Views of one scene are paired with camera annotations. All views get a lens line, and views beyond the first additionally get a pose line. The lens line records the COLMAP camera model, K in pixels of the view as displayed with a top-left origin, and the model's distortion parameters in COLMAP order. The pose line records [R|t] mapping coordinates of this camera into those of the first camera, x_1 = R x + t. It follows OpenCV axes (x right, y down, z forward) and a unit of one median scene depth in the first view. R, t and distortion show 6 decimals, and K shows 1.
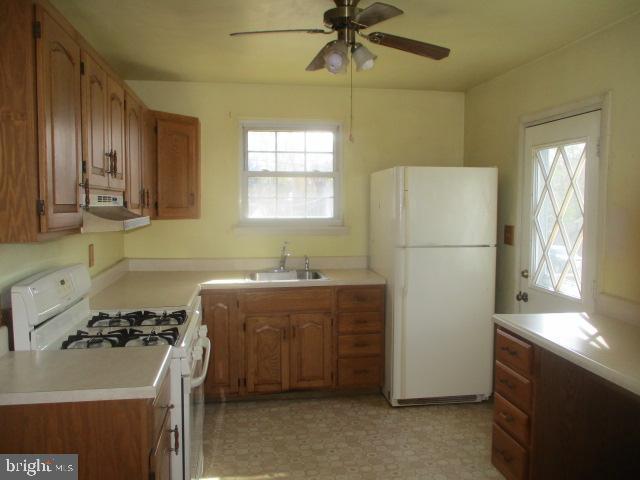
lens RADIAL K [[540.5, 0, 320.0], [0, 540.5, 240.0], [0, 0, 1]] dist [-0.007541, 0.003362]
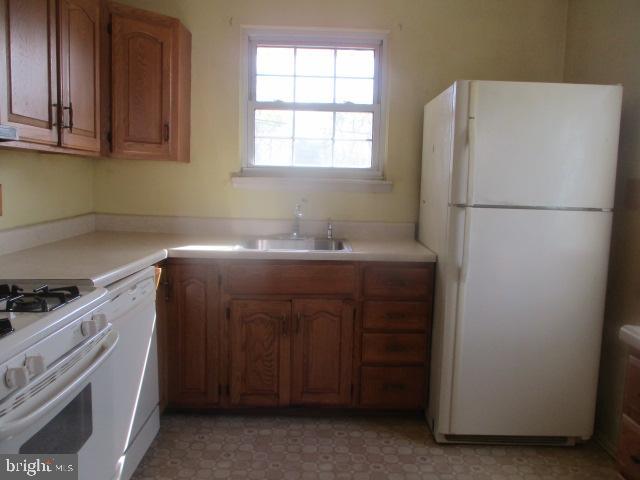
lens RADIAL K [[540.5, 0, 320.0], [0, 540.5, 240.0], [0, 0, 1]] dist [-0.007541, 0.003362]
pose [[0.989846, 0.038913, -0.136711, 0.070753], [-0.033176, 0.998481, 0.043992, 0.029539], [0.138215, -0.039010, 0.989634, 0.315293]]
